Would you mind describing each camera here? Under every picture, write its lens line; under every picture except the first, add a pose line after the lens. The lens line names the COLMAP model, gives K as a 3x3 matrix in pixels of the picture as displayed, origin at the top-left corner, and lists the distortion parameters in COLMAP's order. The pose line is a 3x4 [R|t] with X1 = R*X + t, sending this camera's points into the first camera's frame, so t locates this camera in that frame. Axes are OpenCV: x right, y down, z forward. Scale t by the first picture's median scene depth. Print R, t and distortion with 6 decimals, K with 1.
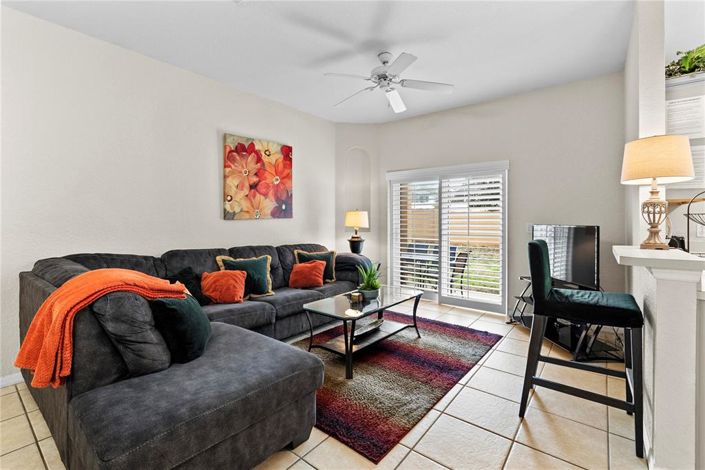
lens RADIAL K [[313.6, 0, 353.9], [0, 313.6, 233.7], [0, 0, 1]] dist [-0.002456, -0.000663]
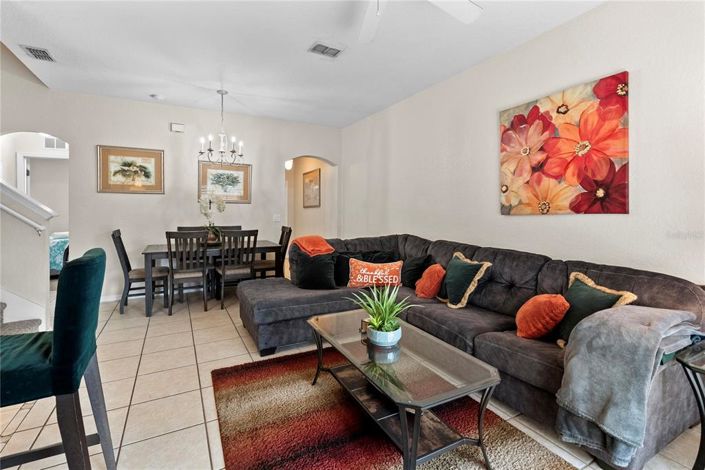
lens RADIAL K [[313.6, 0, 353.4], [0, 313.6, 227.5], [0, 0, 1]] dist [-0.002456, -0.000663]
pose [[-0.370597, 0.071858, -0.926010, 0.489746], [-0.025011, 0.995869, 0.087288, -0.068371], [0.928457, 0.055510, -0.367268, 0.878798]]
